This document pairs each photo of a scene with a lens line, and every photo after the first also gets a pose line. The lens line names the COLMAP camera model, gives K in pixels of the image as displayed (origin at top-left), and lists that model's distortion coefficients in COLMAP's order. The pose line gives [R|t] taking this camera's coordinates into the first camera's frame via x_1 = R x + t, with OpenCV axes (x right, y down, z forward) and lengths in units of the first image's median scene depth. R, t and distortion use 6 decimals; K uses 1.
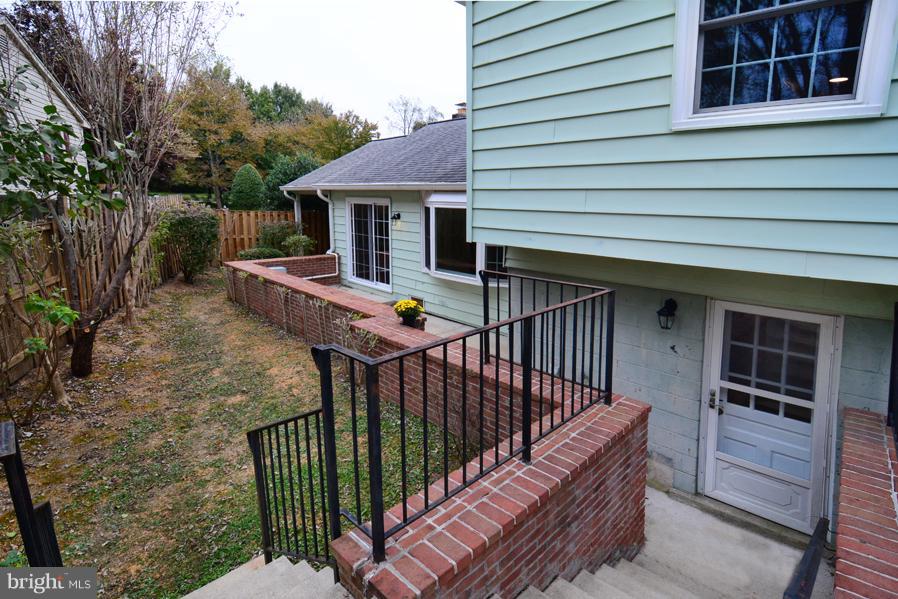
lens RADIAL K [[447.1, 0, 449.0], [0, 447.1, 299.5], [0, 0, 1]] dist [0.002315, 0.000501]
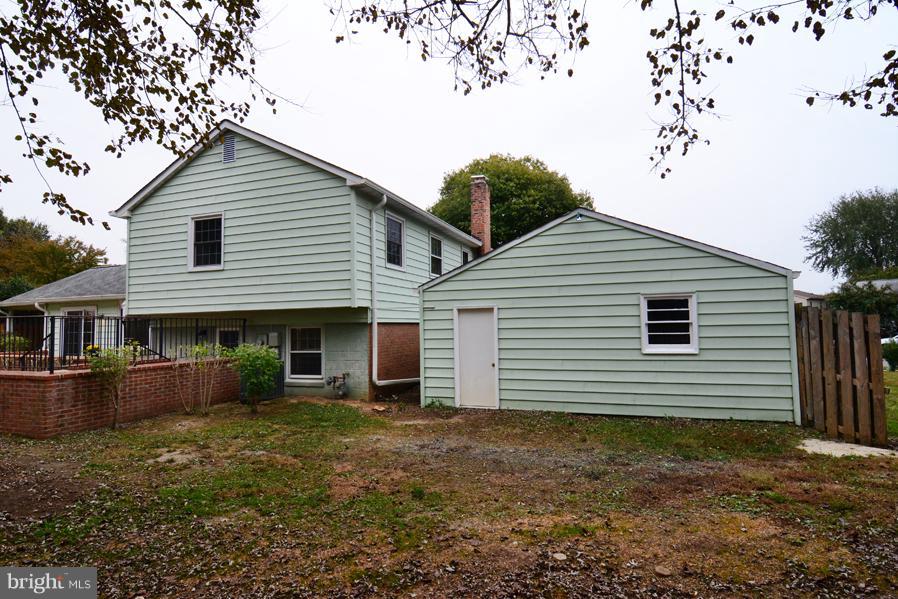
lens RADIAL K [[503.6, 0, 449.0], [0, 503.6, 299.5], [0, 0, 1]] dist [0.000541, 0.000383]
pose [[0.905712, -0.002469, 0.423887, 0.148514], [0.119928, 0.960619, -0.250654, 0.213142], [-0.406575, 0.277857, 0.870340, -0.644512]]
